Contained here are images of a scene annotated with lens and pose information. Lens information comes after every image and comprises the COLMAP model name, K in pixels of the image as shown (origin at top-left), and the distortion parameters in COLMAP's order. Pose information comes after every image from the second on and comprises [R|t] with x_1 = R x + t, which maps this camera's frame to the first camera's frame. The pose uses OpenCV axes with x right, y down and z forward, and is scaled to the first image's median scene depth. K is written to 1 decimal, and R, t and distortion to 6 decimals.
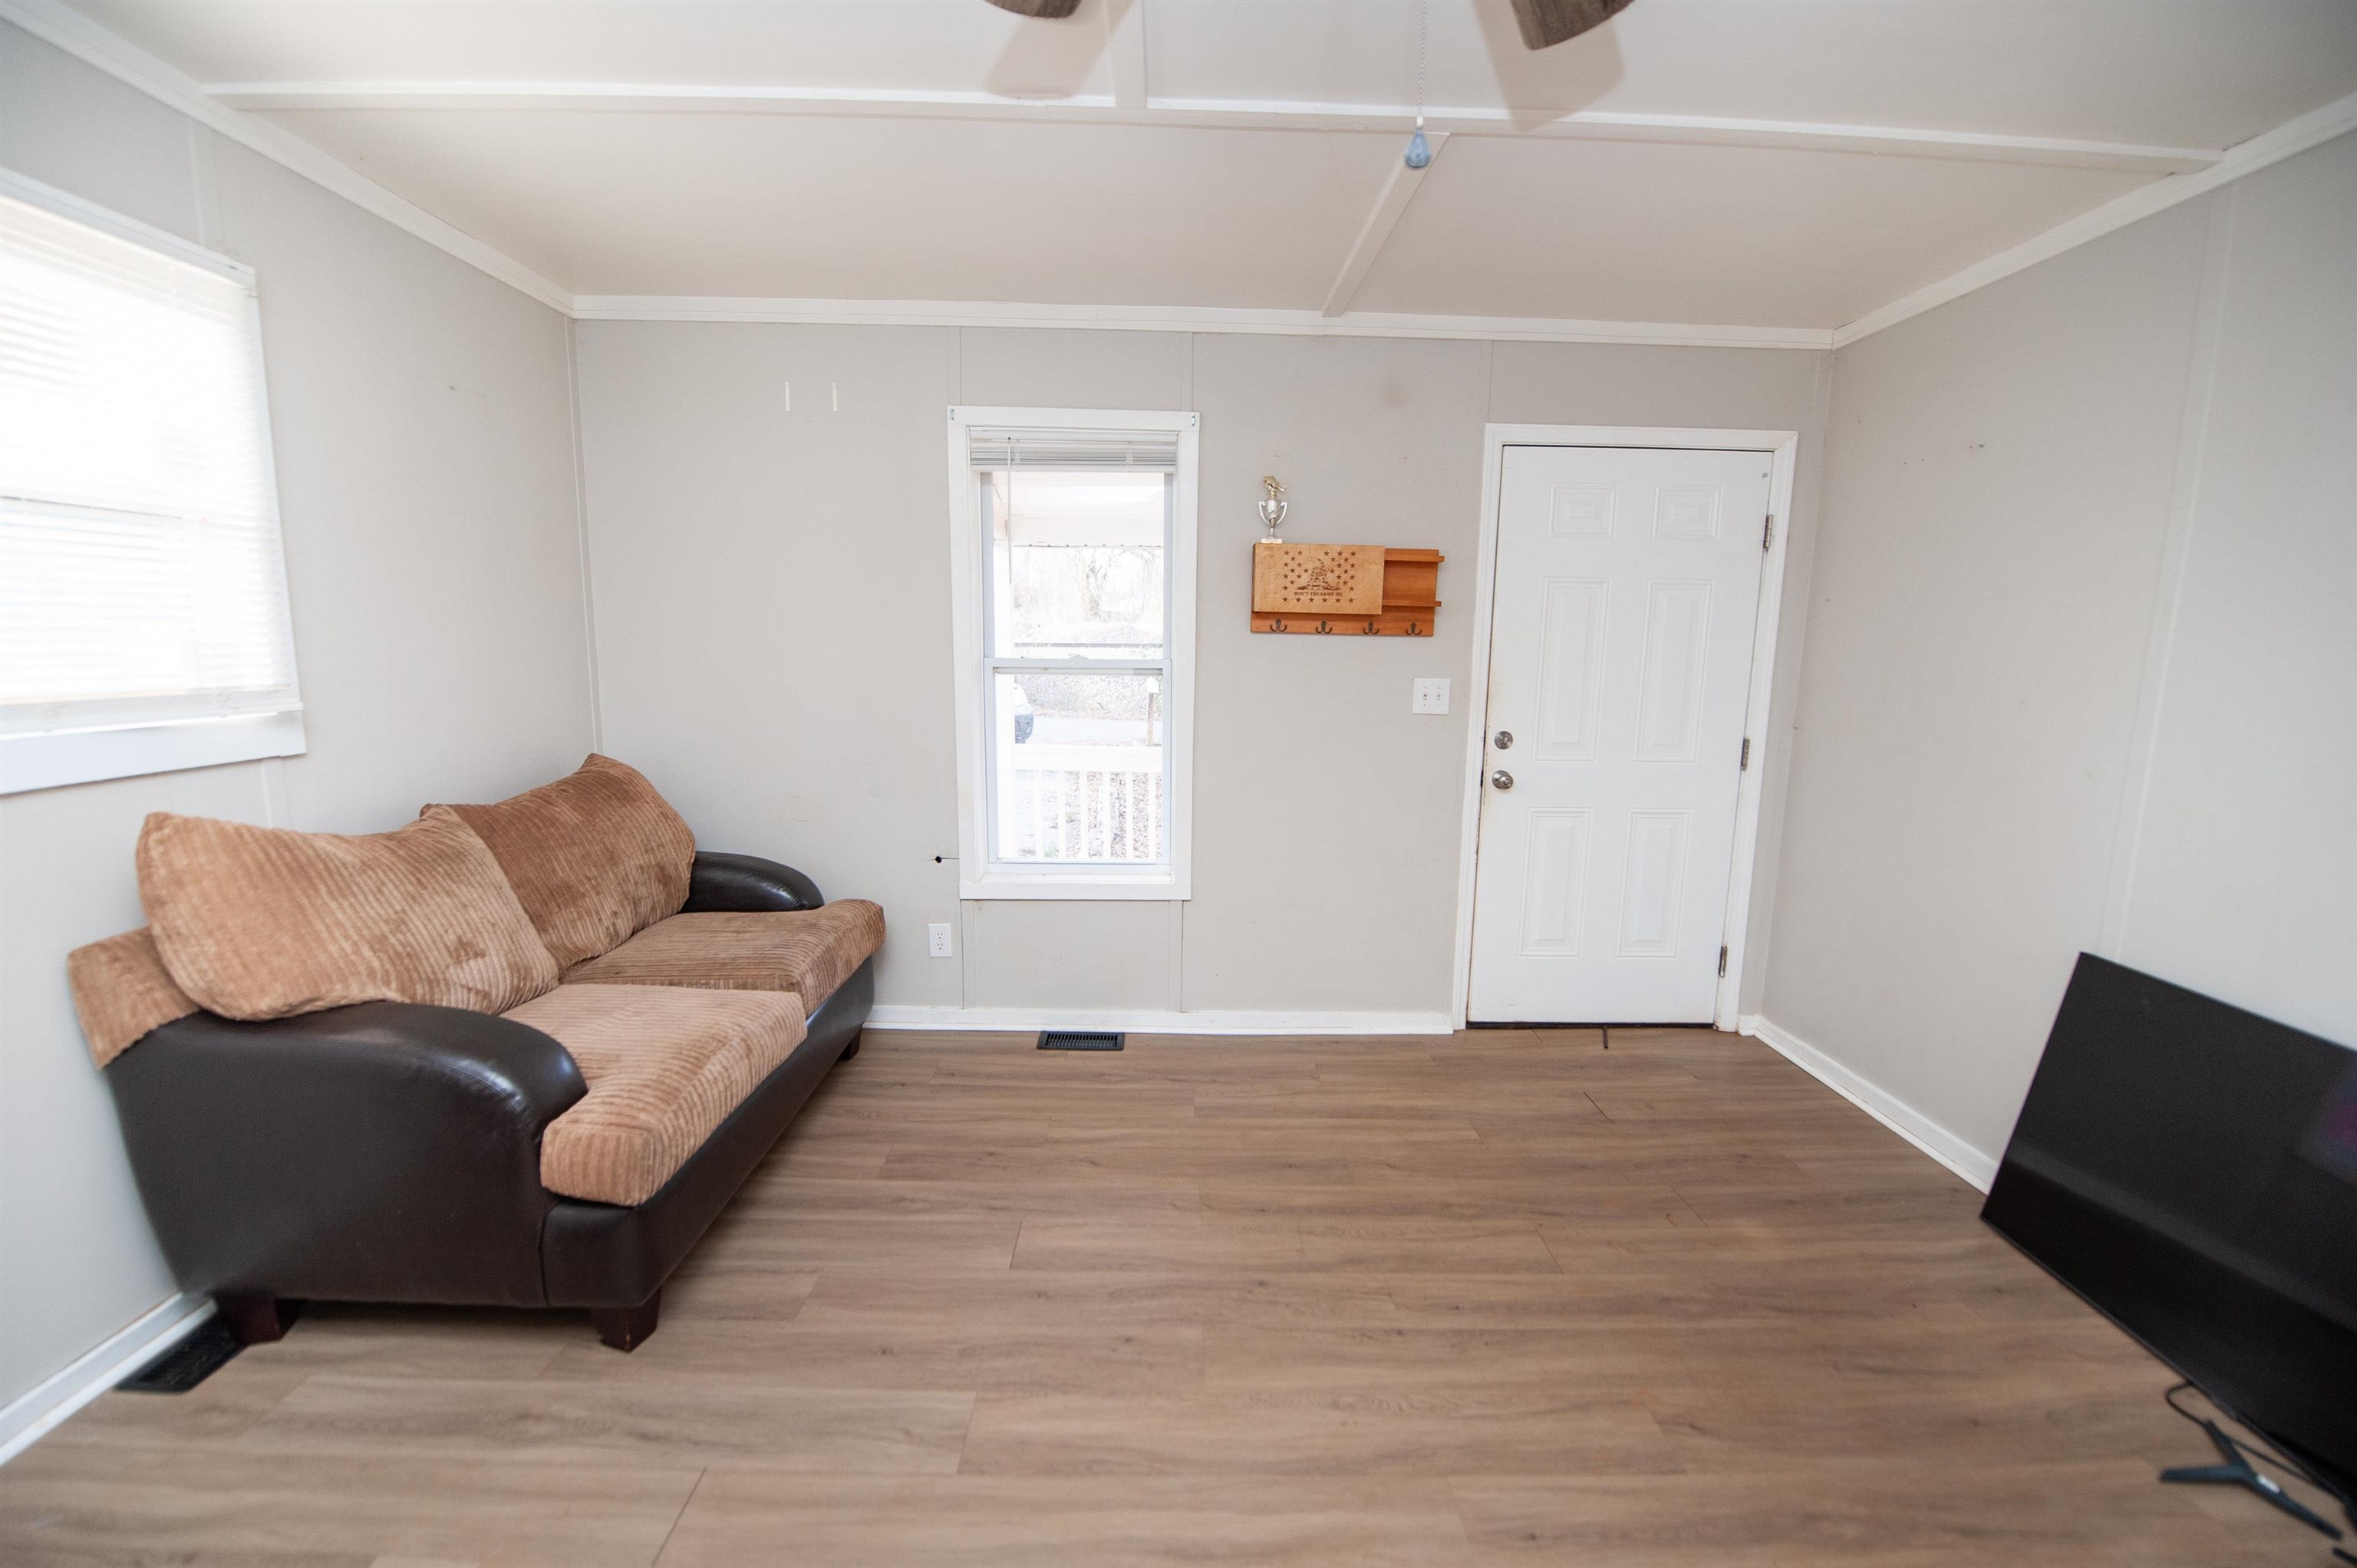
lens RADIAL K [[956.1, 0, 1187.1], [0, 956.1, 790.4], [0, 0, 1]] dist [-0.019875, -0.000475]
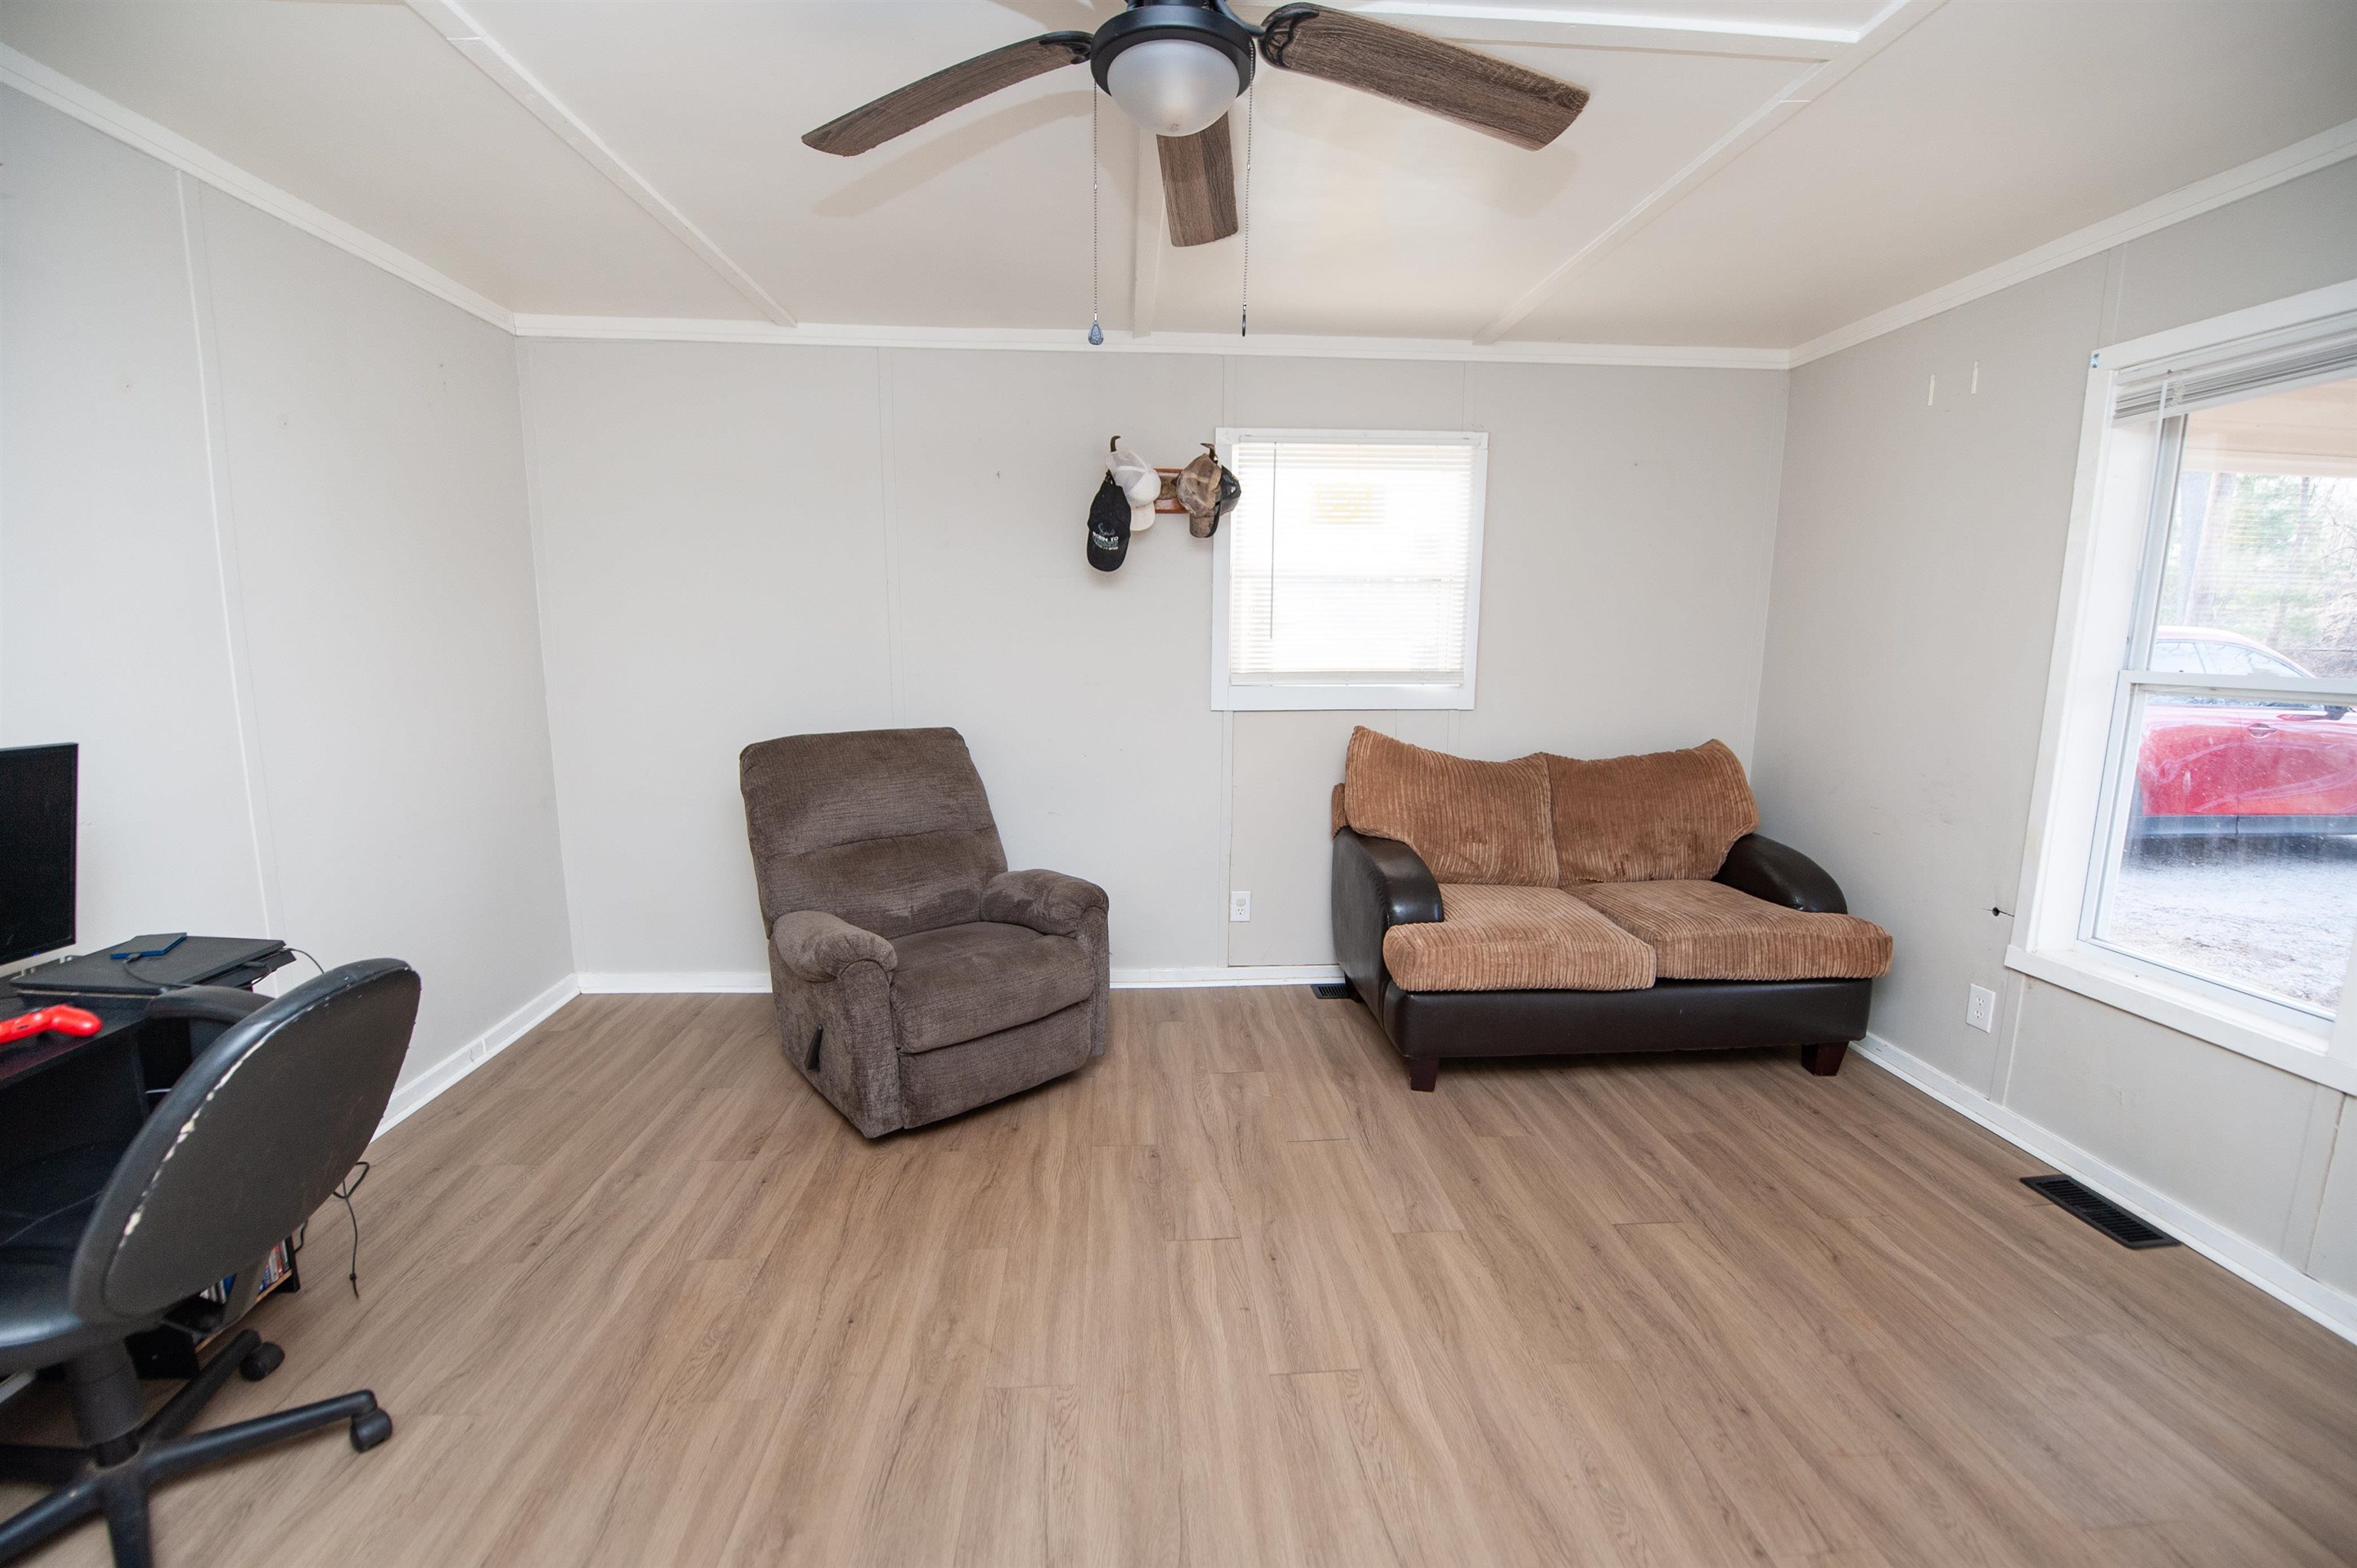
lens RADIAL K [[956.1, 0, 1180.9], [0, 956.1, 789.5], [0, 0, 1]] dist [-0.019875, -0.000475]
pose [[0.046295, 0.145675, -0.988249, 0.640289], [-0.154362, 0.978470, 0.137002, -0.043382], [0.986929, 0.146205, 0.067785, 0.302835]]
